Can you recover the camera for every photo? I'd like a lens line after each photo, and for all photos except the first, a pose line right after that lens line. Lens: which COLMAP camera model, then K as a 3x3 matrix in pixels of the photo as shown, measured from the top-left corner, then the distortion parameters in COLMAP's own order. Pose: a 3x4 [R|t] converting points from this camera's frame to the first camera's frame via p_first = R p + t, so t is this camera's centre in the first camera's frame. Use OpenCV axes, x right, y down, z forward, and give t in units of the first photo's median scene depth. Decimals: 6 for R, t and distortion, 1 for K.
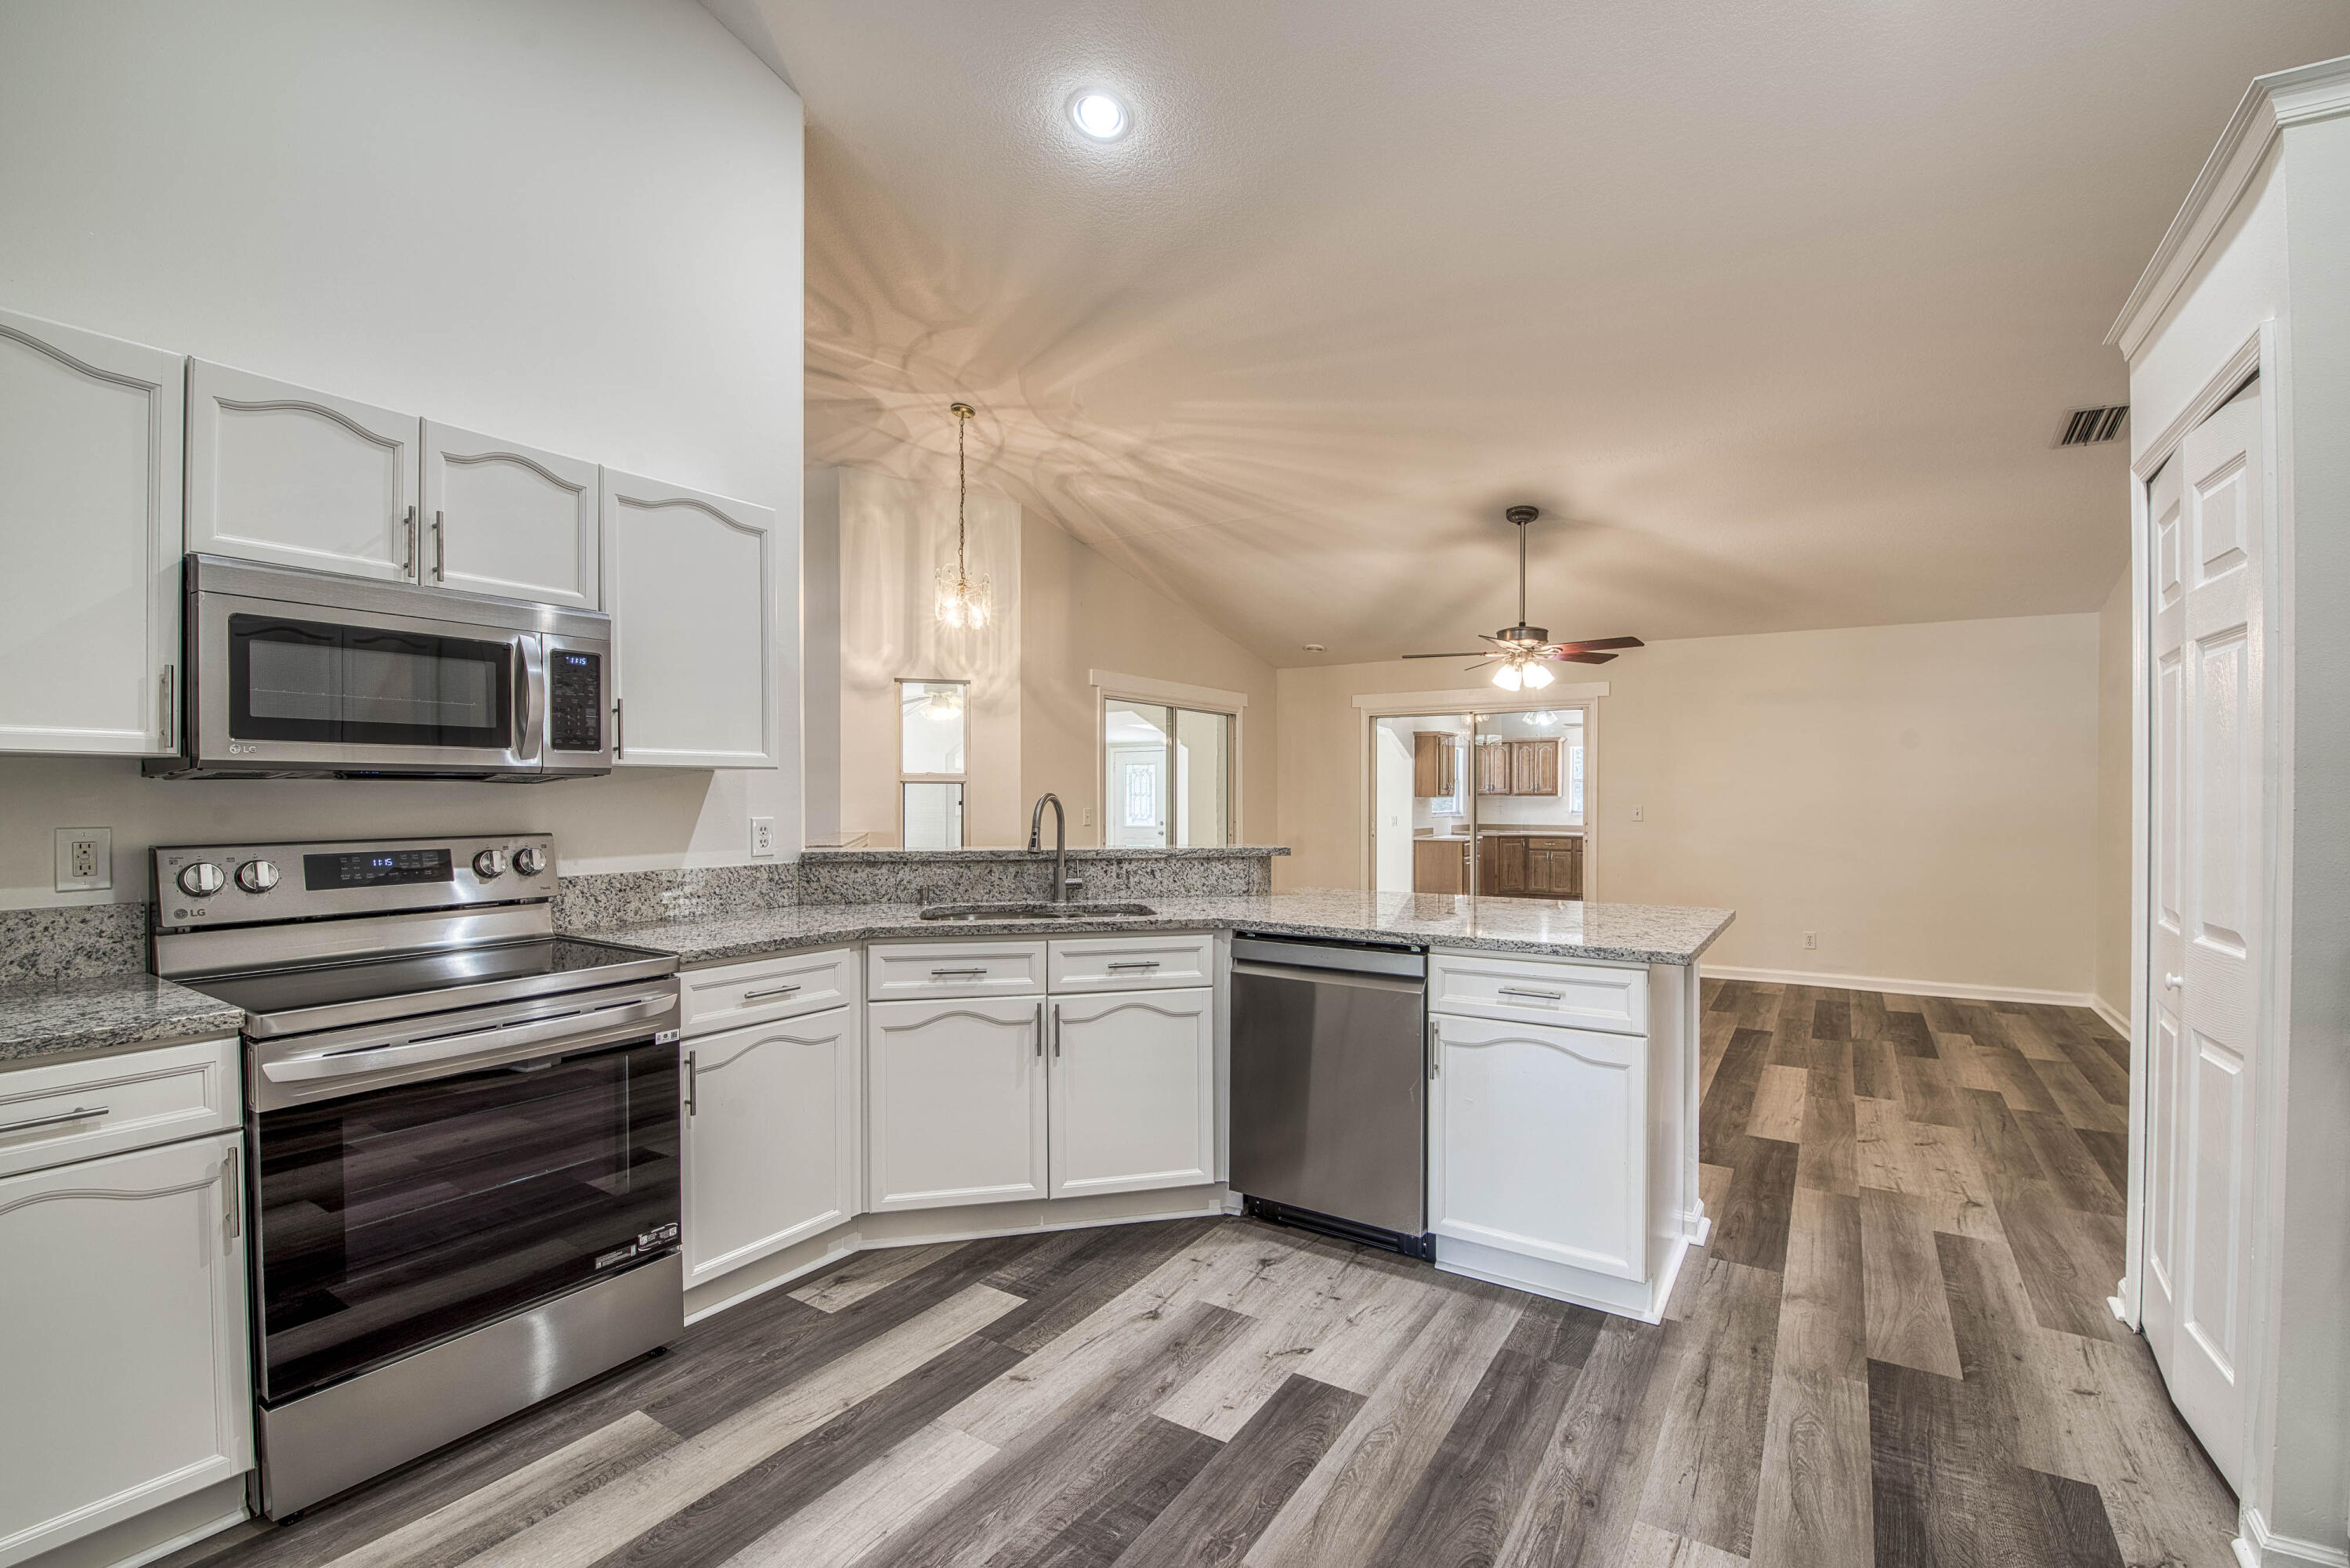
lens RADIAL K [[1010.0, 0, 1202.1], [0, 1010.0, 805.1], [0, 0, 1]] dist [-0.002684, -0.010044]
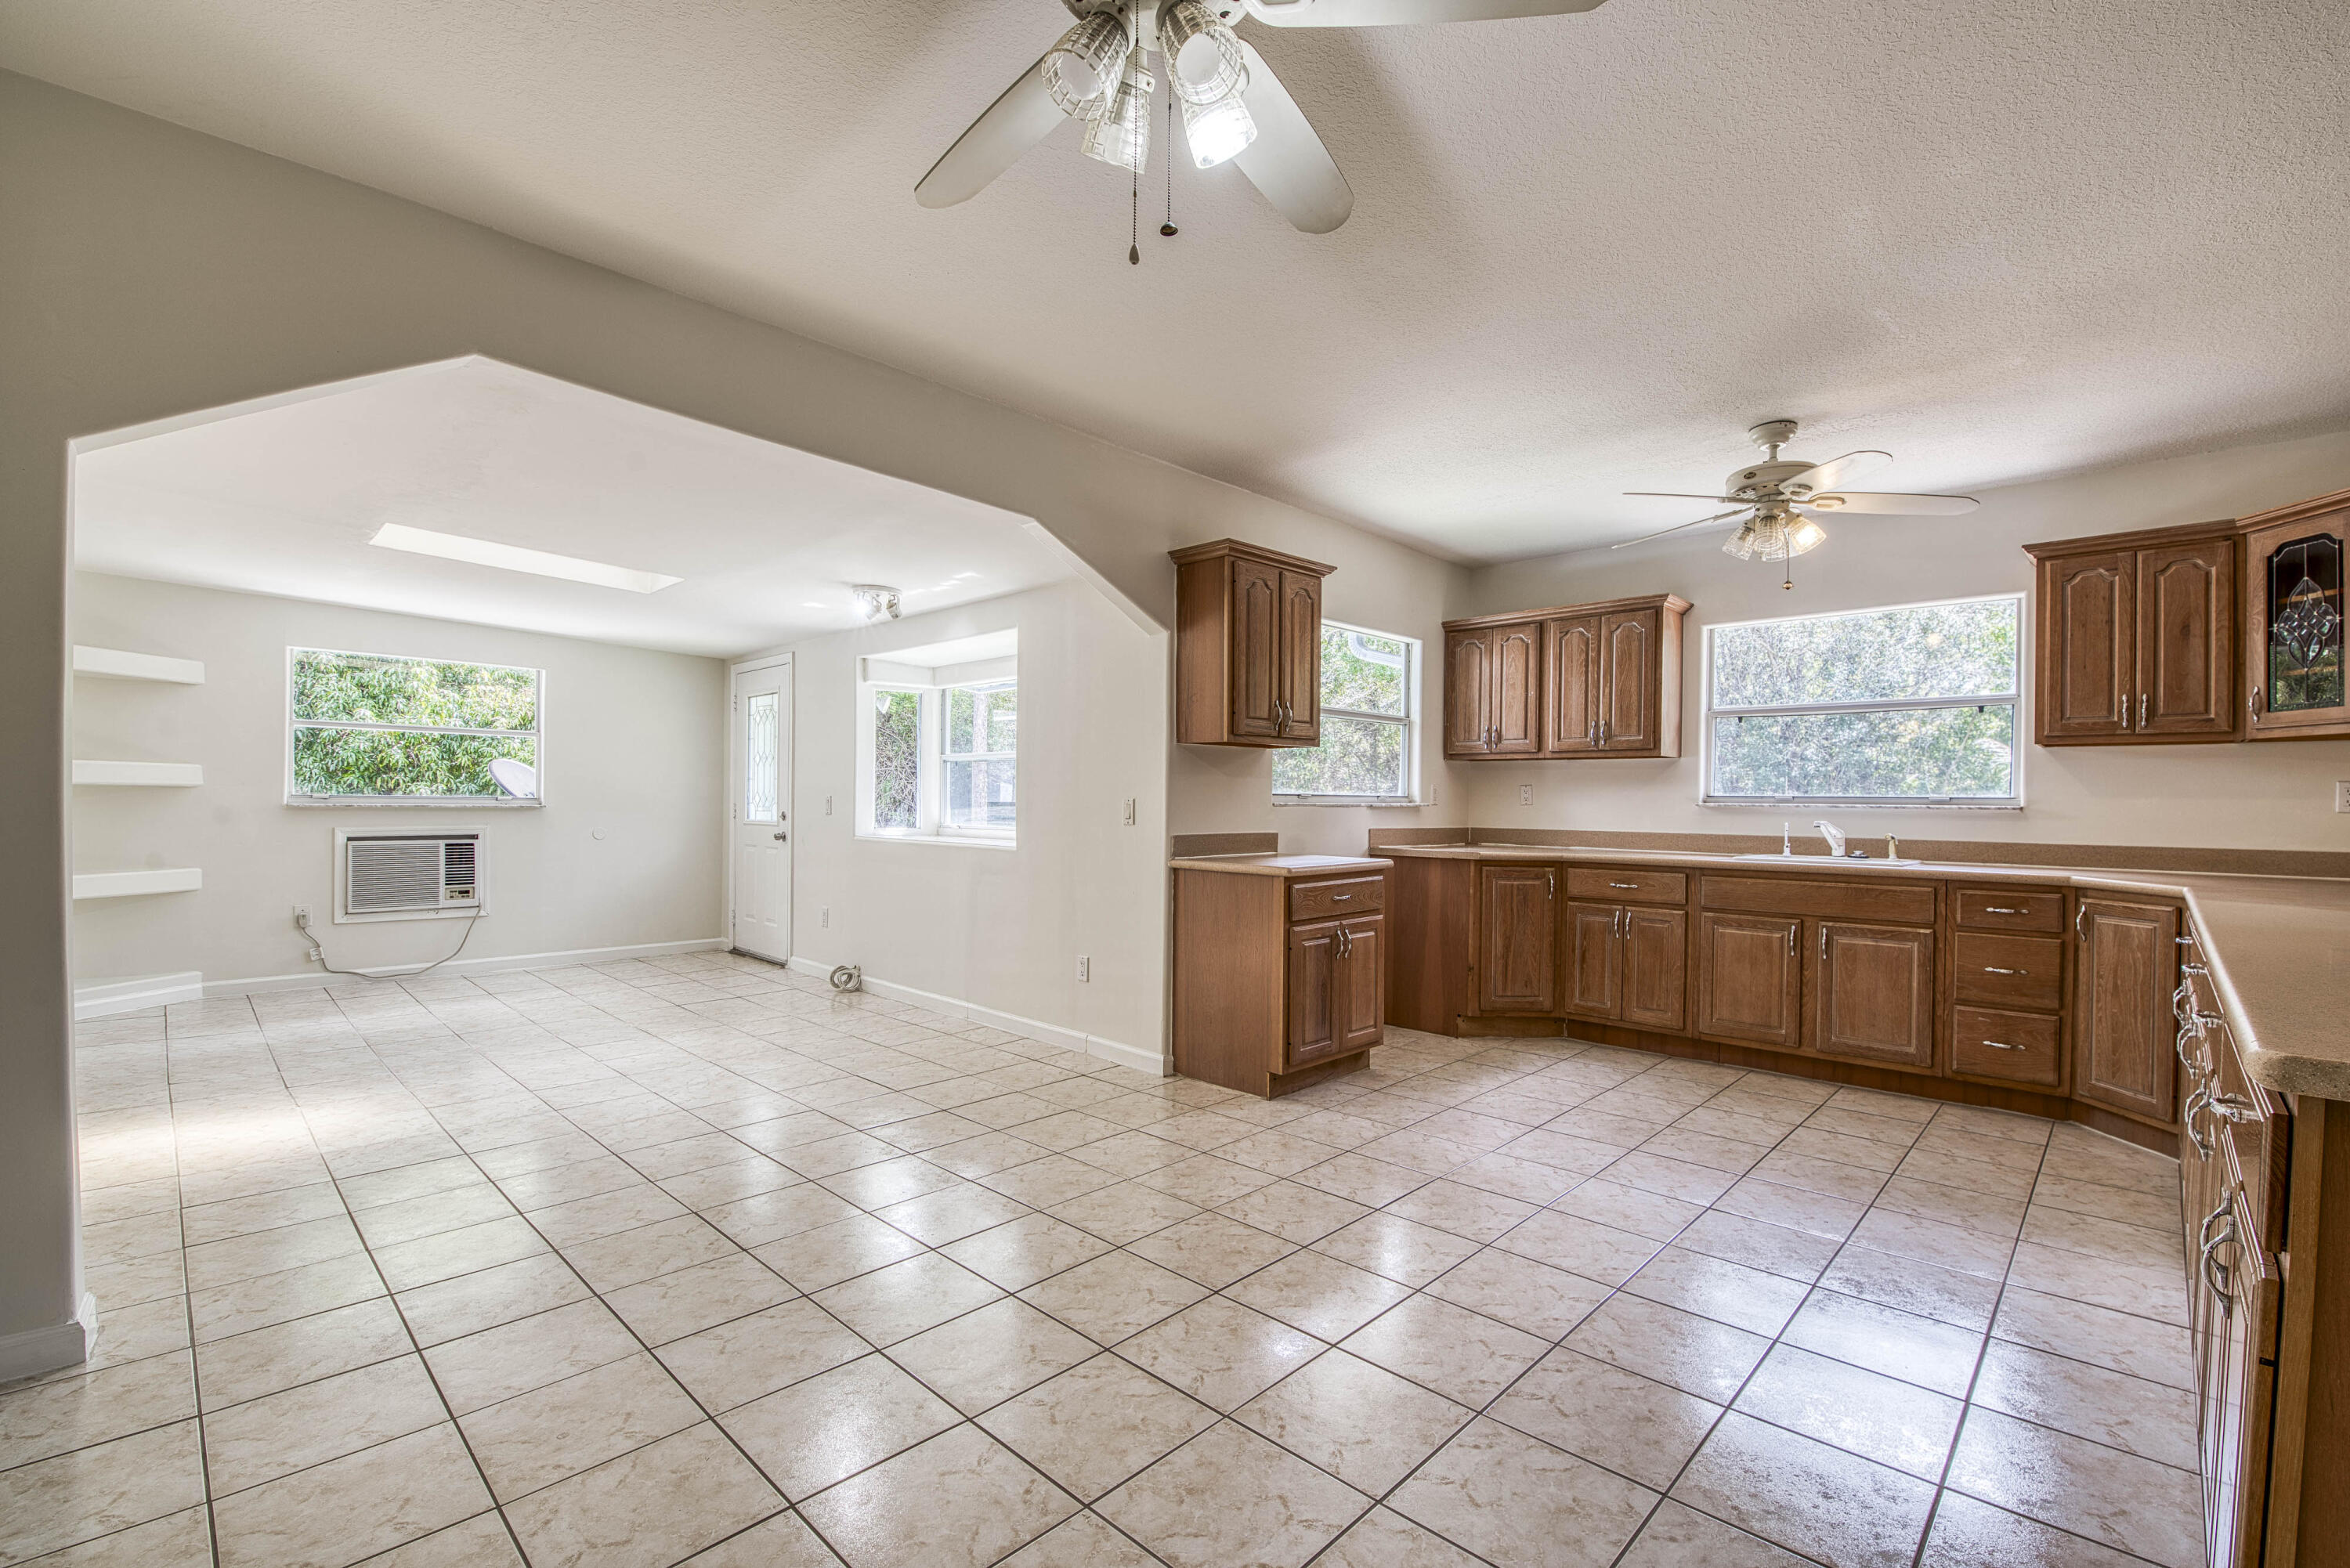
lens RADIAL K [[1010.0, 0, 1202.1], [0, 1010.0, 805.1], [0, 0, 1]] dist [-0.002684, -0.010044]
pose [[0.980650, 0.011093, -0.195455, 1.175377], [-0.012879, 0.999886, -0.007872, 0.065578], [0.195346, 0.010237, 0.980681, 2.731687]]
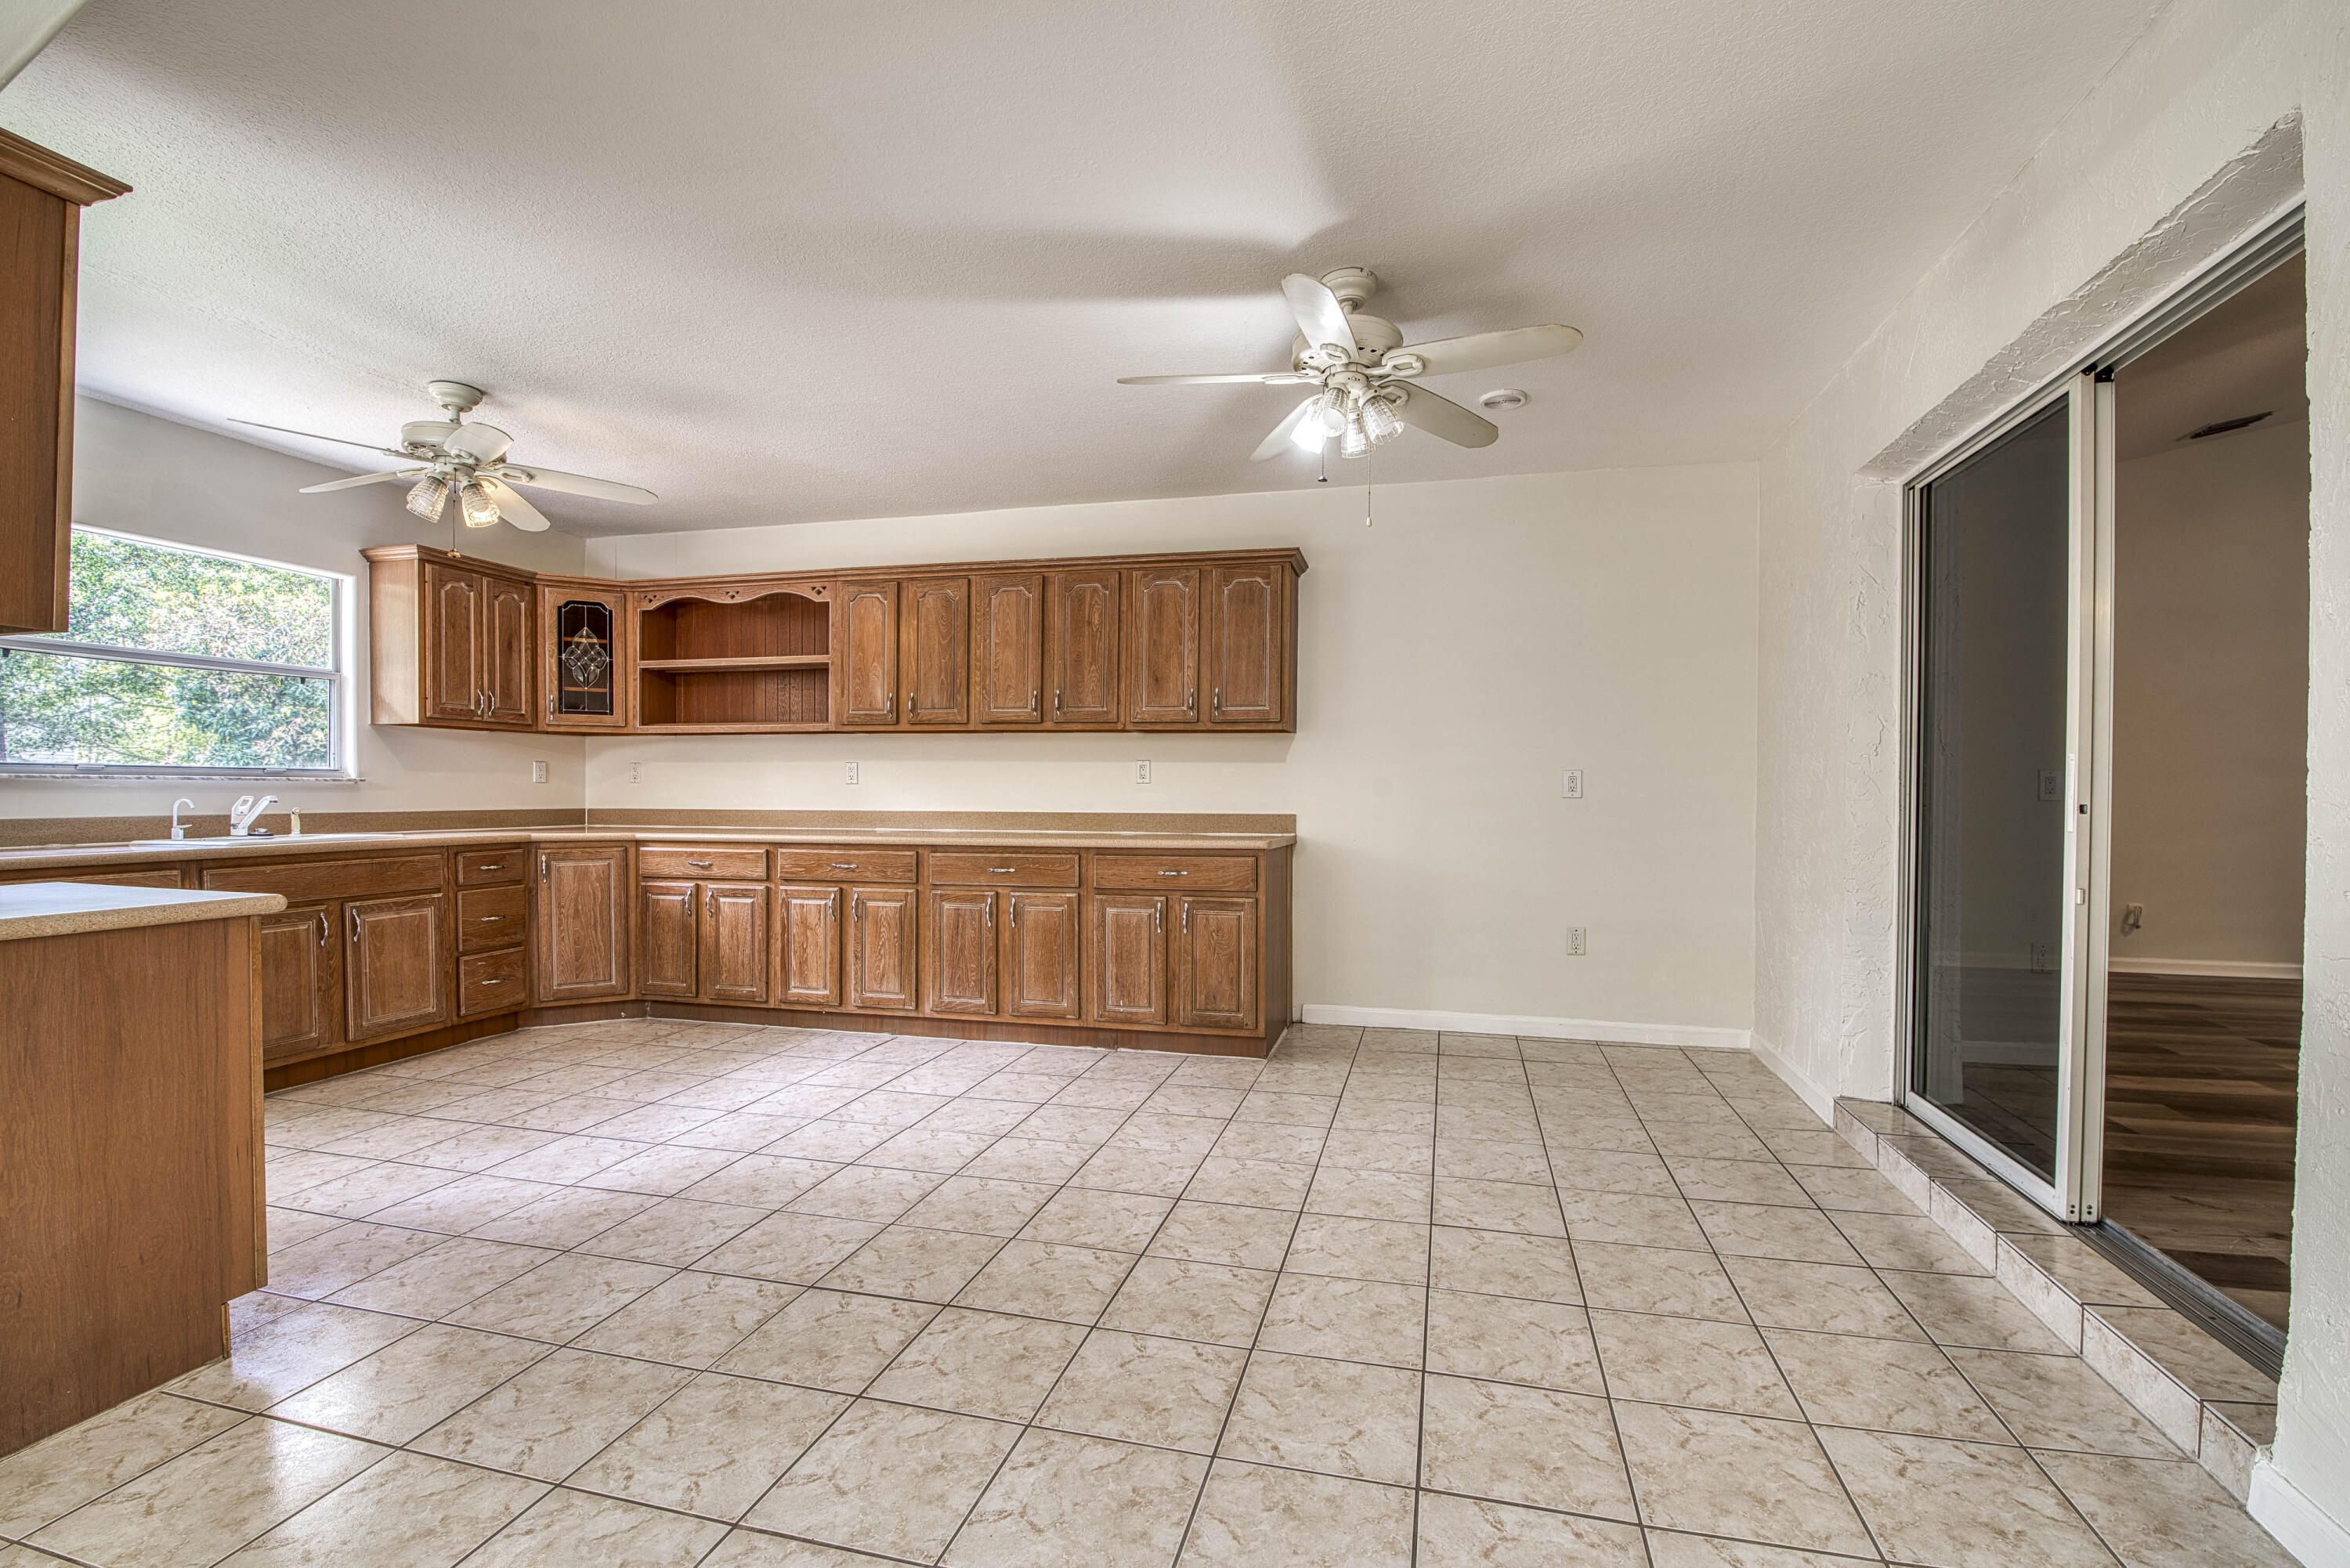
lens RADIAL K [[1010.0, 0, 1202.1], [0, 1010.0, 805.1], [0, 0, 1]] dist [-0.002684, -0.010044]
pose [[-0.315219, -0.015274, 0.948896, 0.202324], [0.007633, 0.999797, 0.018629, 0.063701], [-0.948988, 0.013115, -0.315038, 3.611677]]
